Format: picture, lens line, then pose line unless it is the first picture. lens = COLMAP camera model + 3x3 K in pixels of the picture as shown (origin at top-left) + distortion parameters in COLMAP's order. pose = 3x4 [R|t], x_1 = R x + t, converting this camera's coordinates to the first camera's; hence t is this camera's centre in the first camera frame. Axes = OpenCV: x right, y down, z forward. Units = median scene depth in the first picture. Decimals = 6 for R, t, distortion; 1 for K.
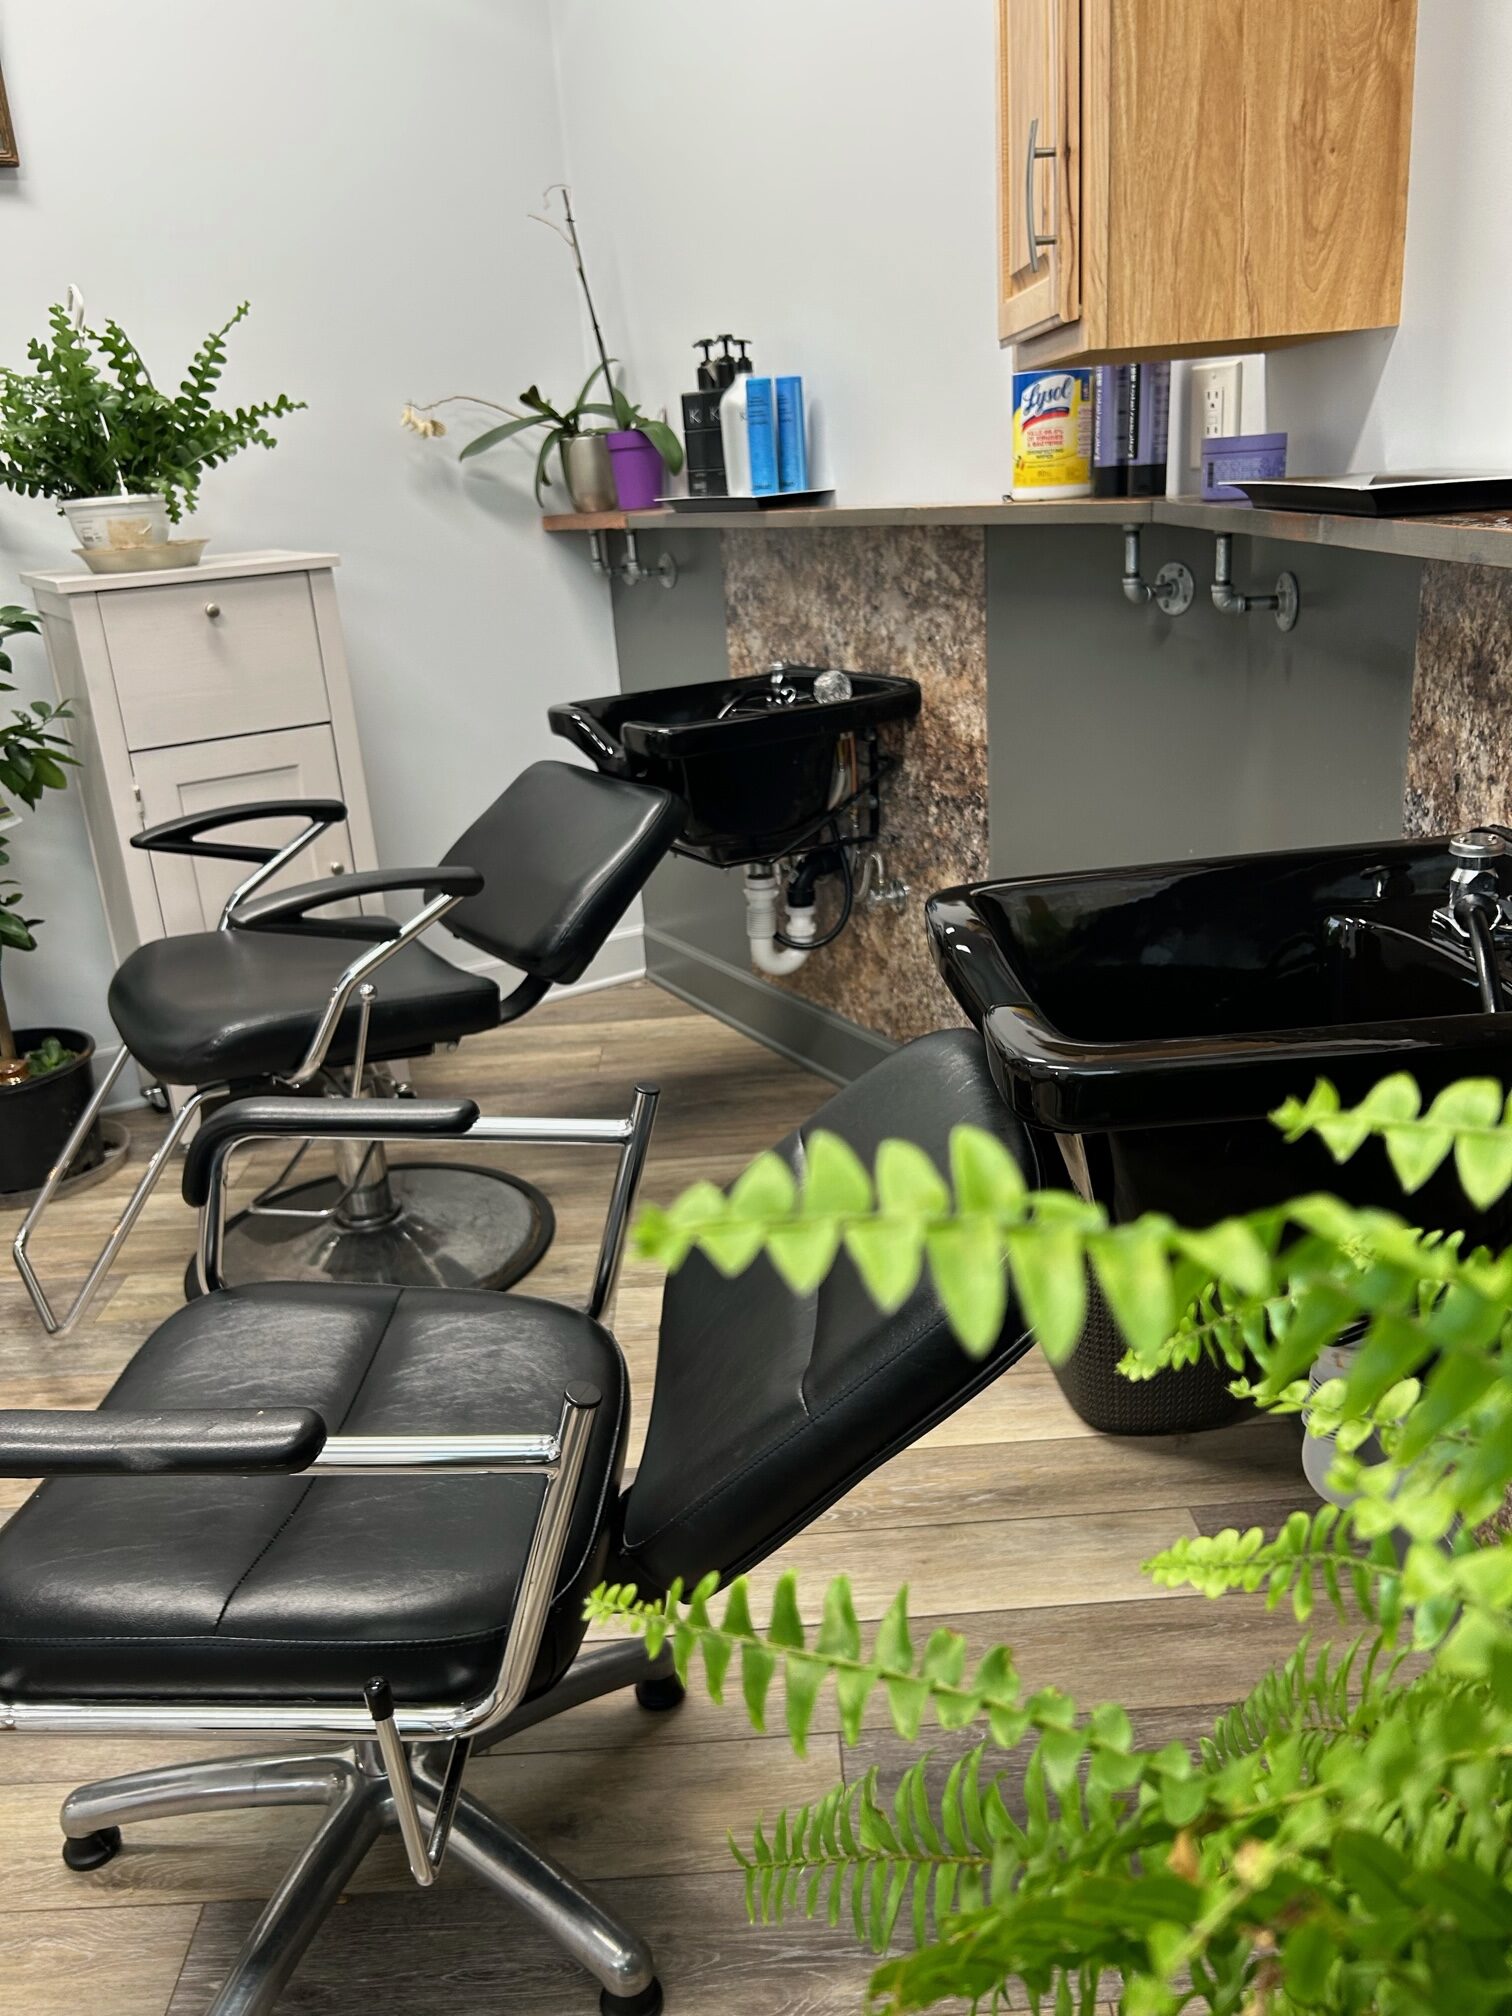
lens RADIAL K [[1515.2, 0, 749.7], [0, 1515.2, 1013.9], [0, 0, 1]] dist [0.026671, -0.021469]
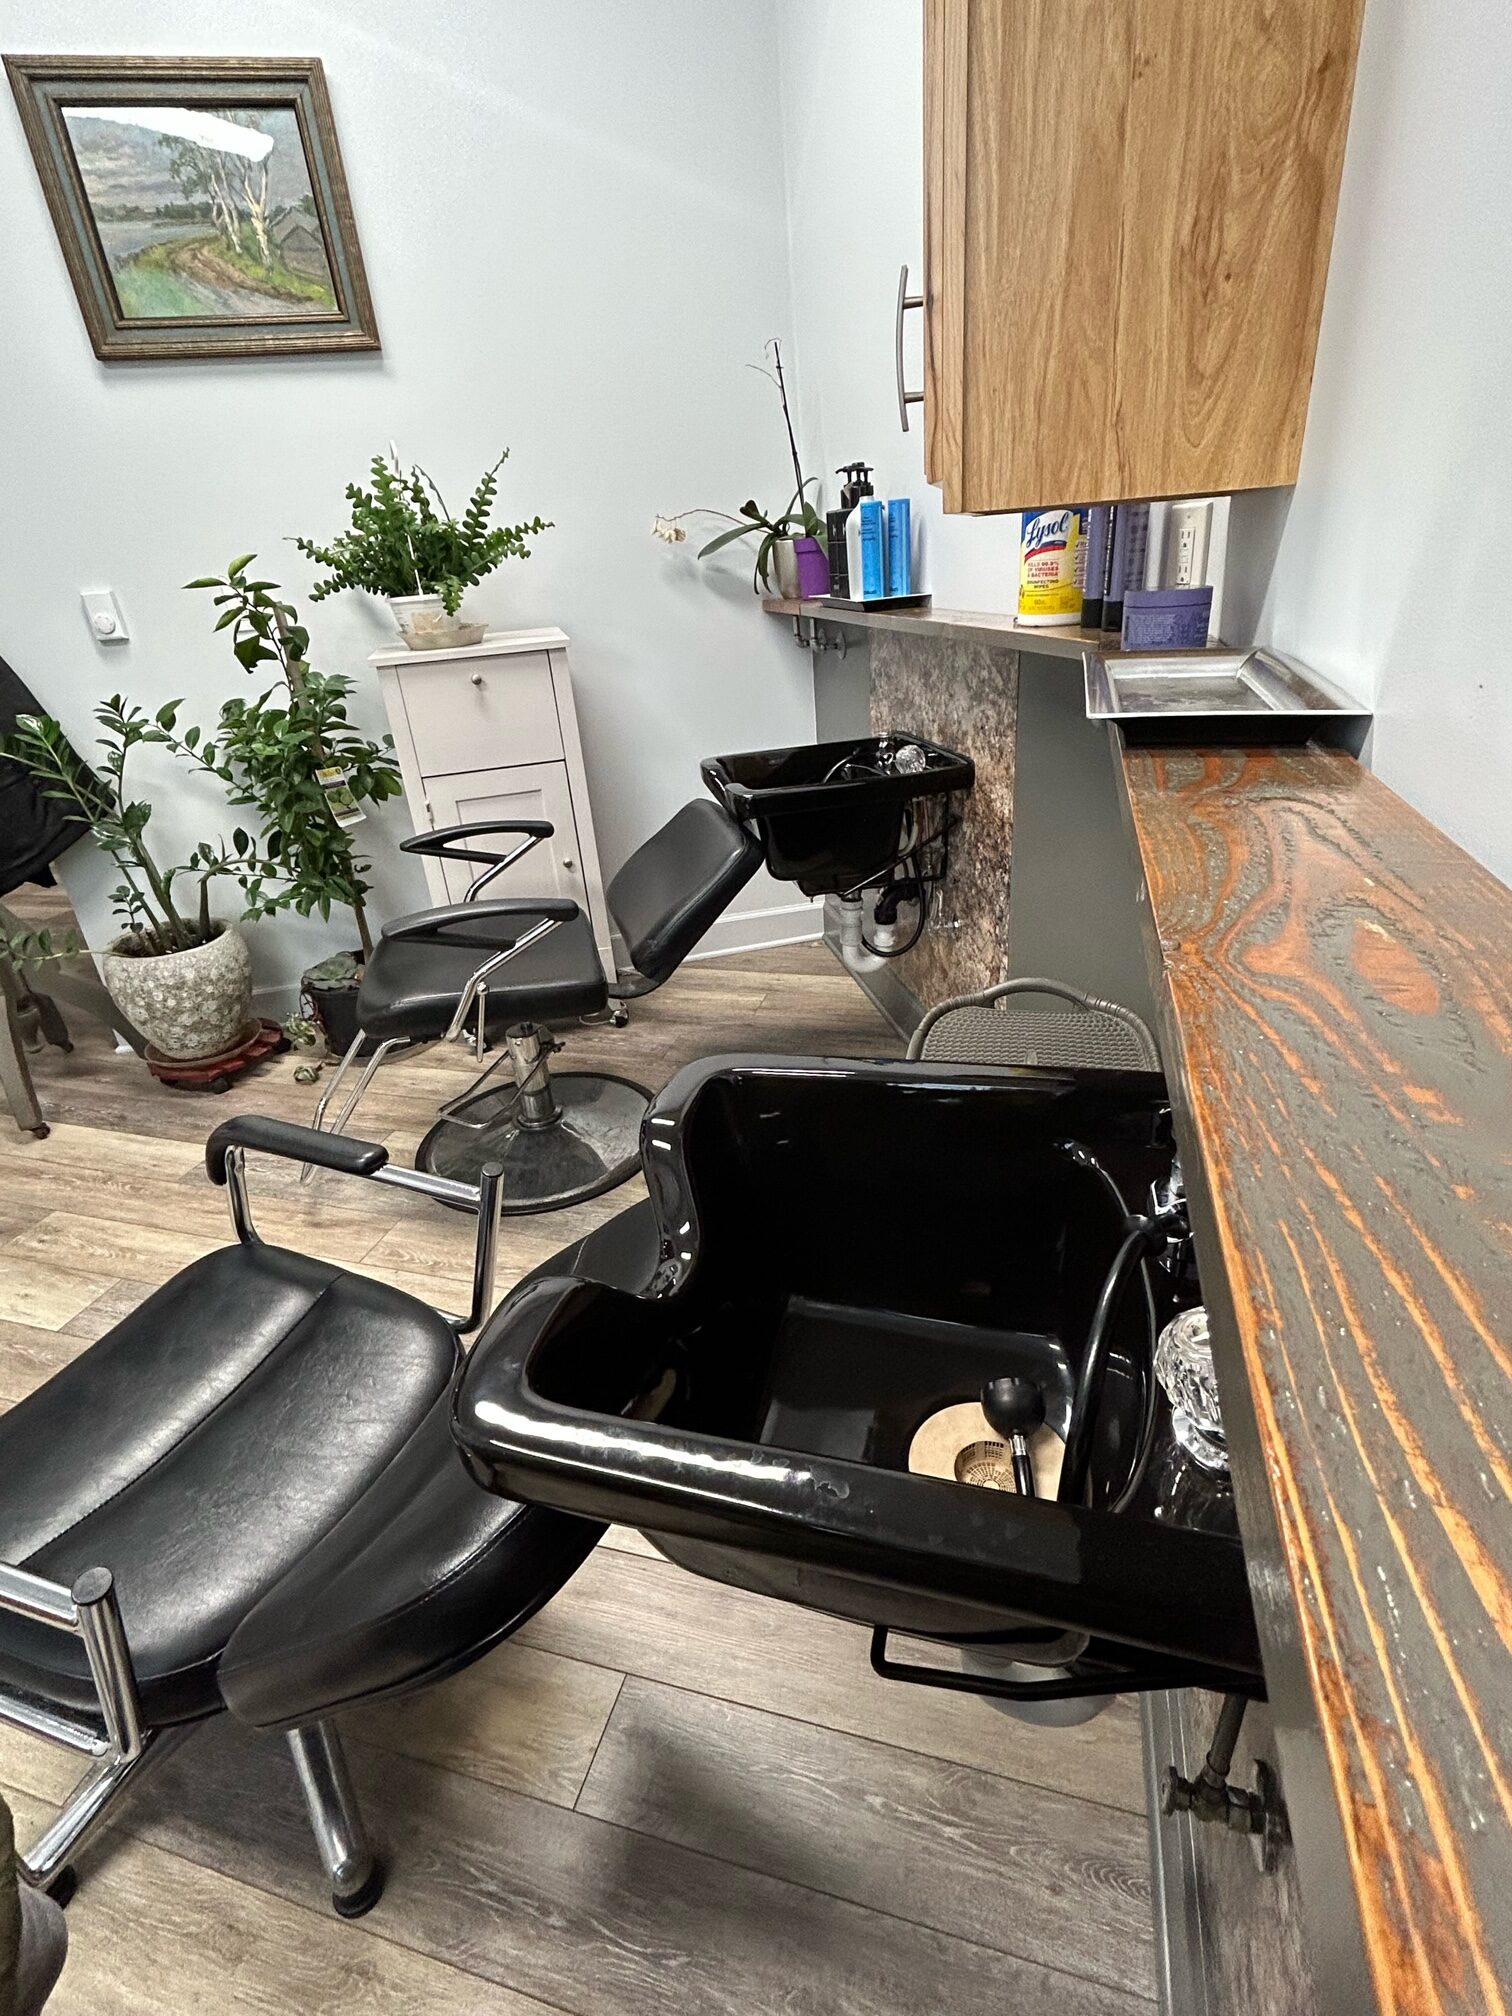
lens RADIAL K [[970.4, 0, 746.9], [0, 970.4, 1007.0], [0, 0, 1]] dist [-0.000309, 0.008605]
pose [[0.955613, 0.124398, -0.267075, 0.172345], [-0.093236, 0.987589, 0.126392, -0.107287], [0.279483, -0.095881, 0.955351, 0.189865]]
